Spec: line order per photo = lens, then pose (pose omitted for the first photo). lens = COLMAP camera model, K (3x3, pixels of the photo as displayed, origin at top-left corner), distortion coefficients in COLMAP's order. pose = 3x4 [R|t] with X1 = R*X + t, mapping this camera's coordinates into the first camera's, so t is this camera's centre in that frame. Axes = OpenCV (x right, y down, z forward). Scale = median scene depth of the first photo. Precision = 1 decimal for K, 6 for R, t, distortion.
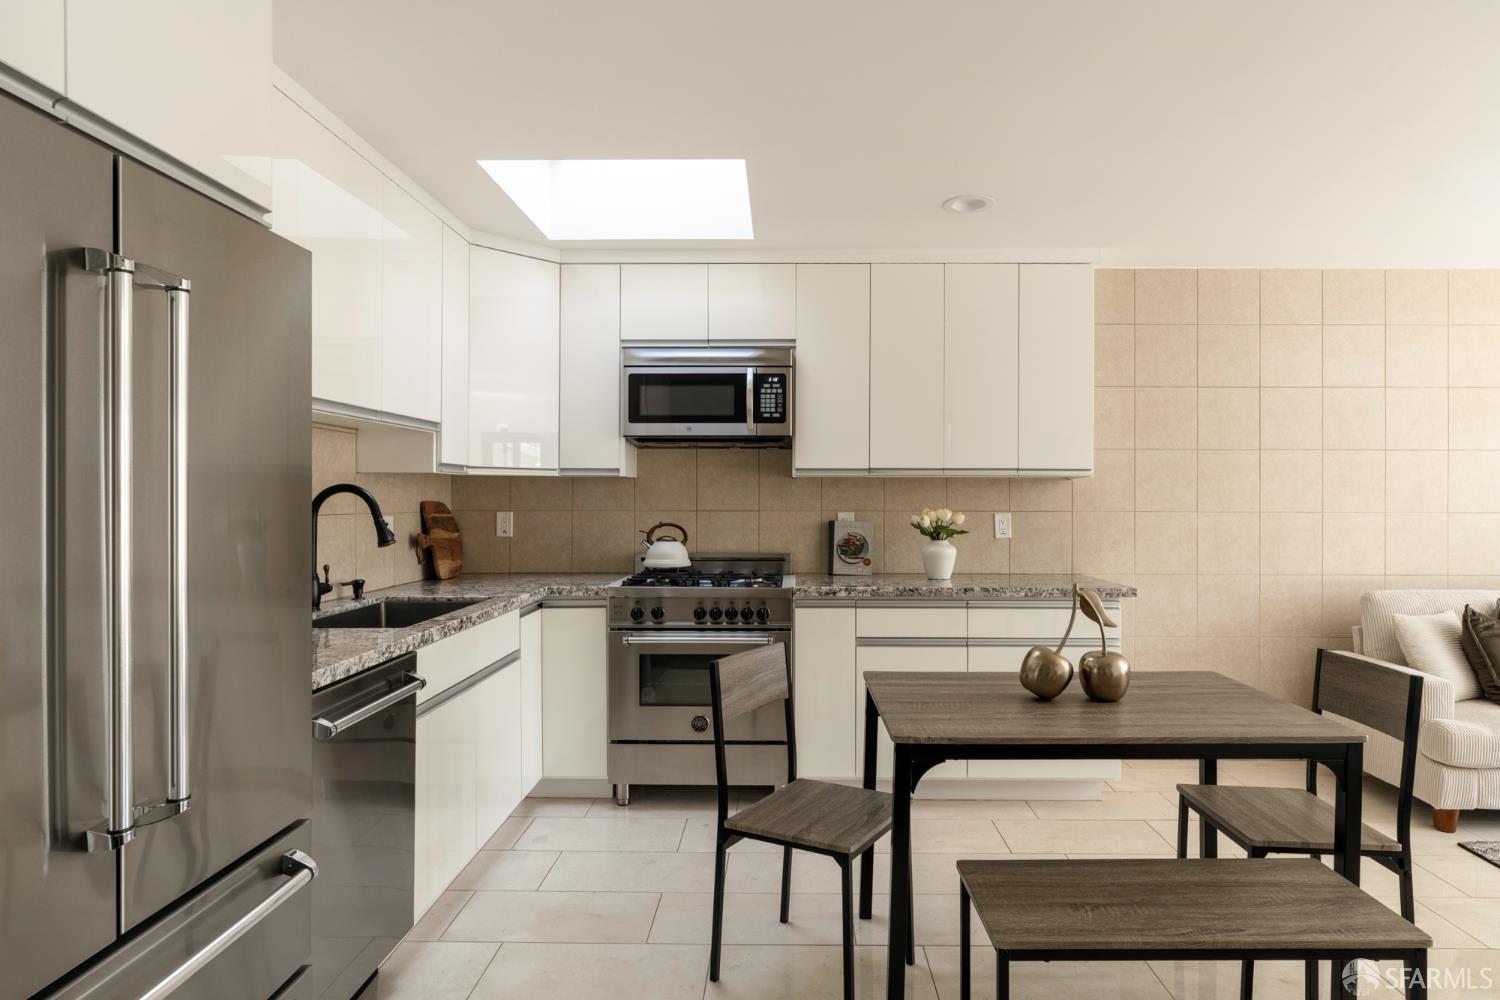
lens RADIAL K [[840.9, 0, 750.0], [0, 840.9, 500.0], [0, 0, 1]] dist [-0.004712, 0.000161]
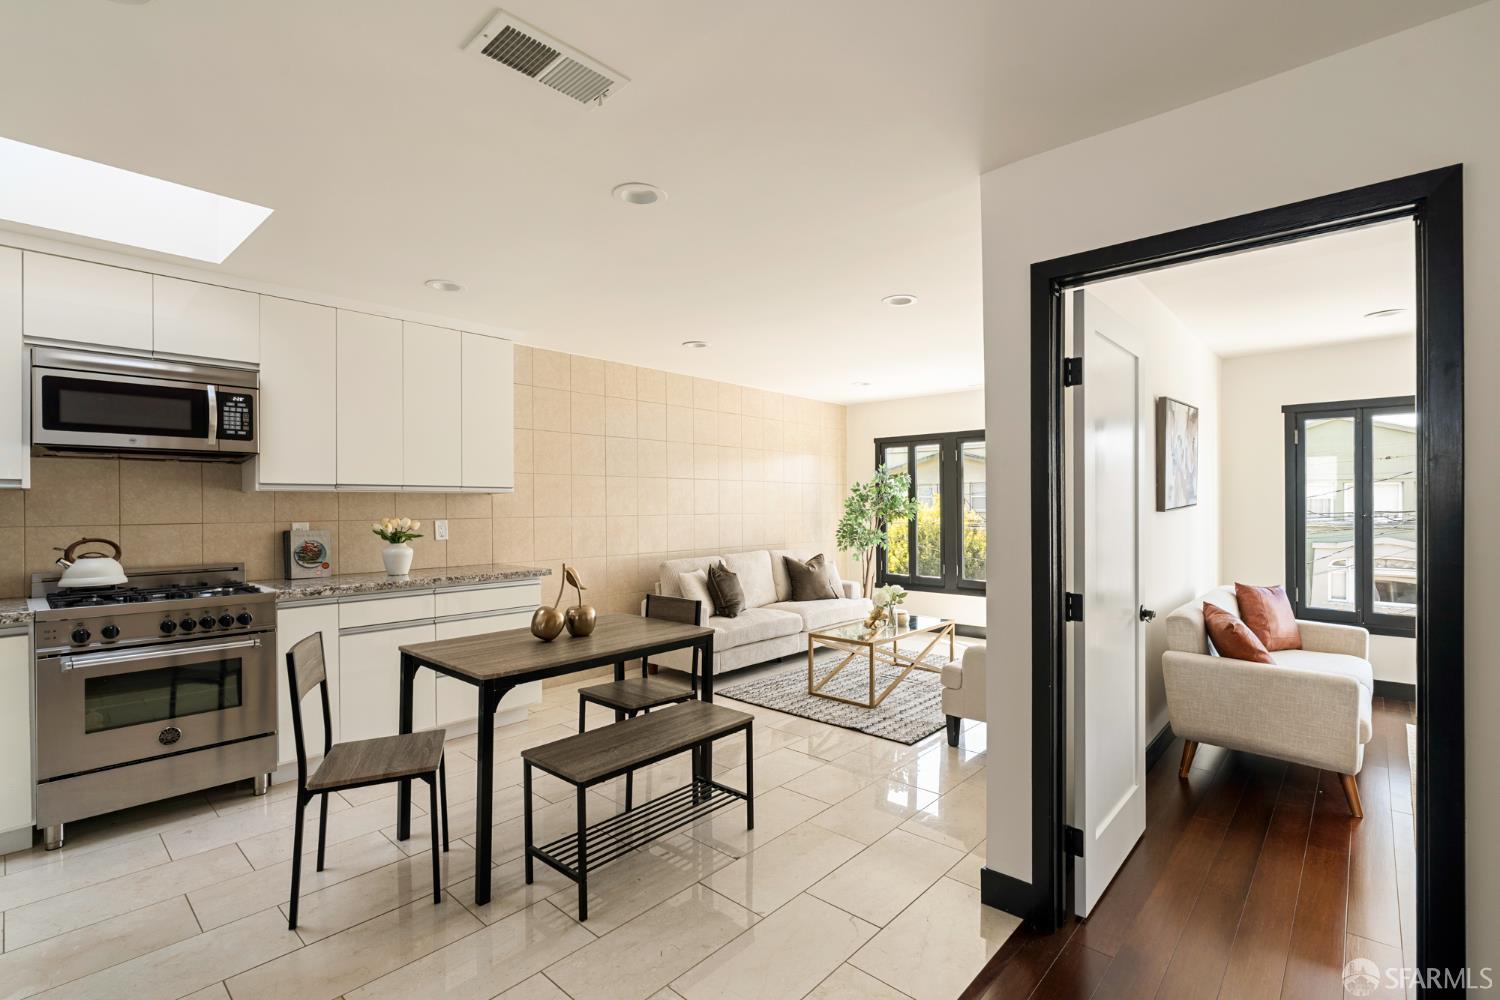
lens RADIAL K [[690.8, 0, 750.0], [0, 690.8, 500.0], [0, 0, 1]] dist [-0.002491, -0.000580]
pose [[0.666527, -0.000187, 0.745481, -0.189523], [0.009386, 0.999923, -0.008141, -0.002554], [-0.745422, 0.012423, 0.666477, -0.061525]]
